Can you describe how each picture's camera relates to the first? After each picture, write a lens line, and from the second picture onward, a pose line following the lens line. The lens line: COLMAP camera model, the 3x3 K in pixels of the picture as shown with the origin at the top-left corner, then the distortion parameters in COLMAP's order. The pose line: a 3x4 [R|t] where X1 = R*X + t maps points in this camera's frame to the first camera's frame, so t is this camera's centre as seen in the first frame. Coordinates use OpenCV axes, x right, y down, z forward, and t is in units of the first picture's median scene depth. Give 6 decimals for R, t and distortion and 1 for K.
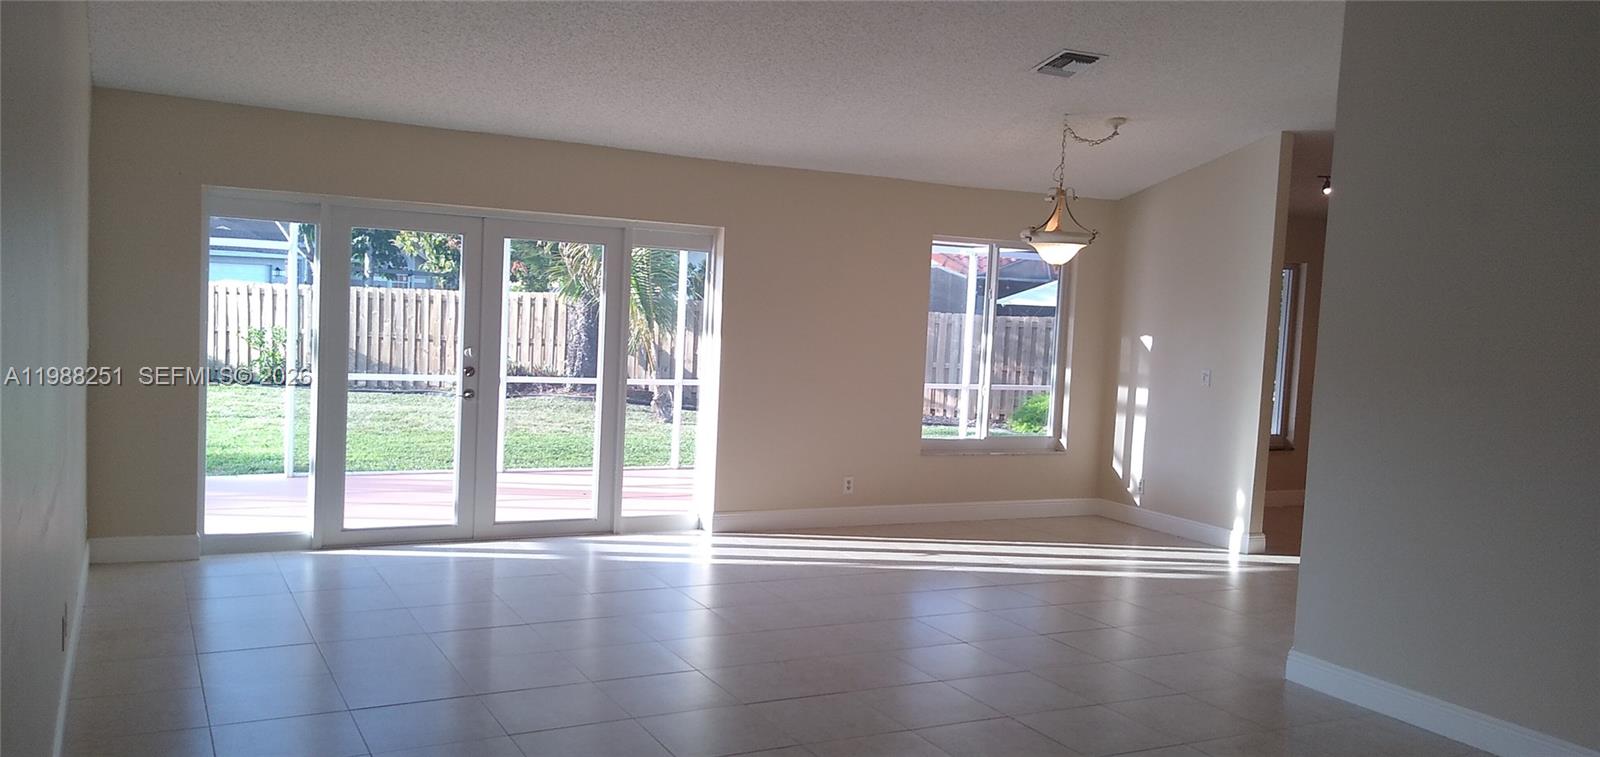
lens RADIAL K [[1203.4, 0, 803.6], [0, 1203.4, 370.3], [0, 0, 1]] dist [0.019619, -0.032091]
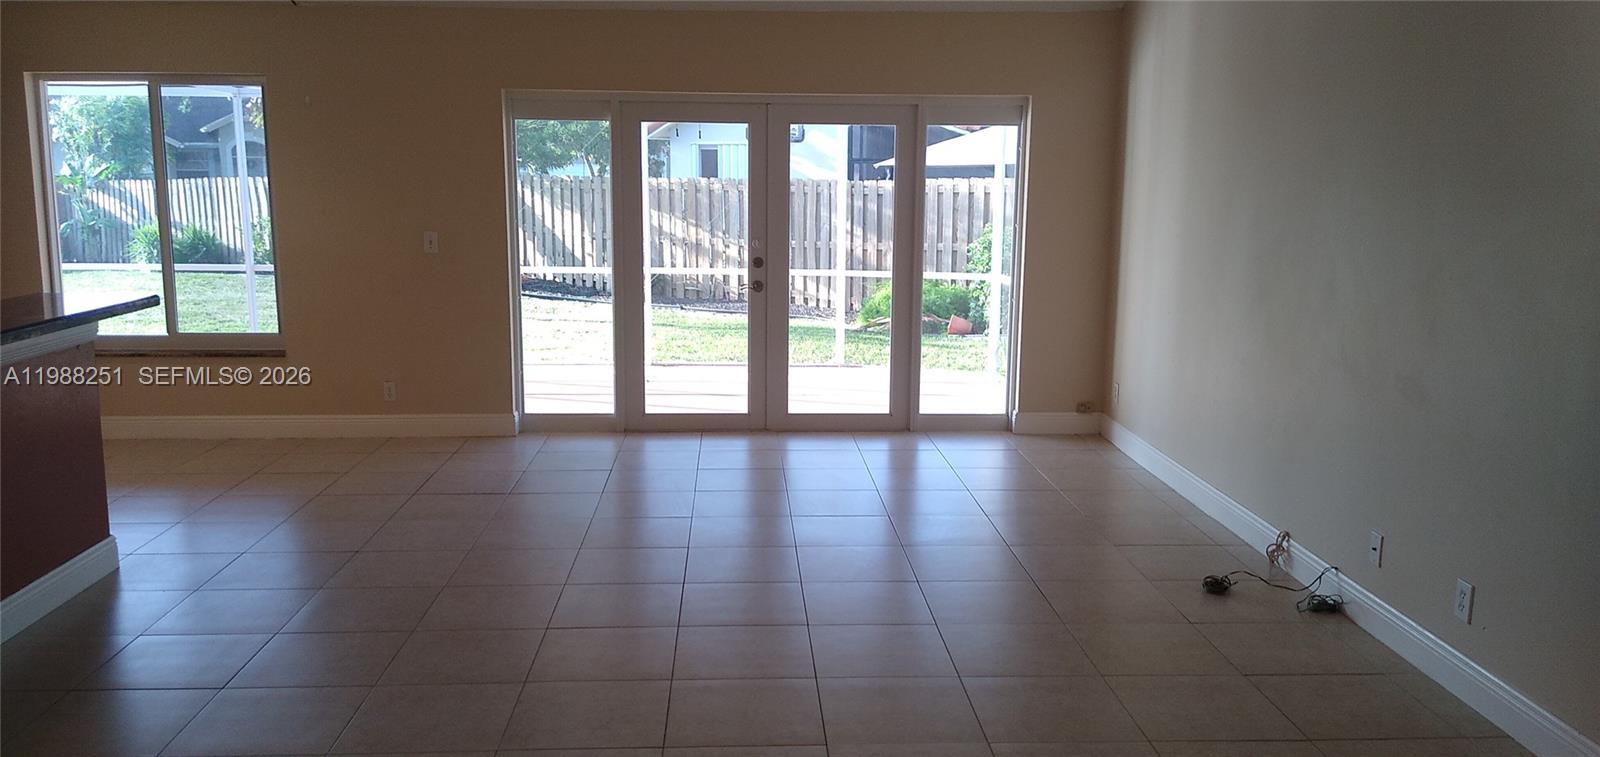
lens RADIAL K [[1203.4, 0, 798.6], [0, 1203.4, 379.8], [0, 0, 1]] dist [0.019619, -0.032091]
pose [[0.893371, 0.032537, -0.448141, 0.464224], [0.010966, 0.995499, 0.094137, 0.008600], [0.449187, -0.089013, 0.888993, 0.282272]]
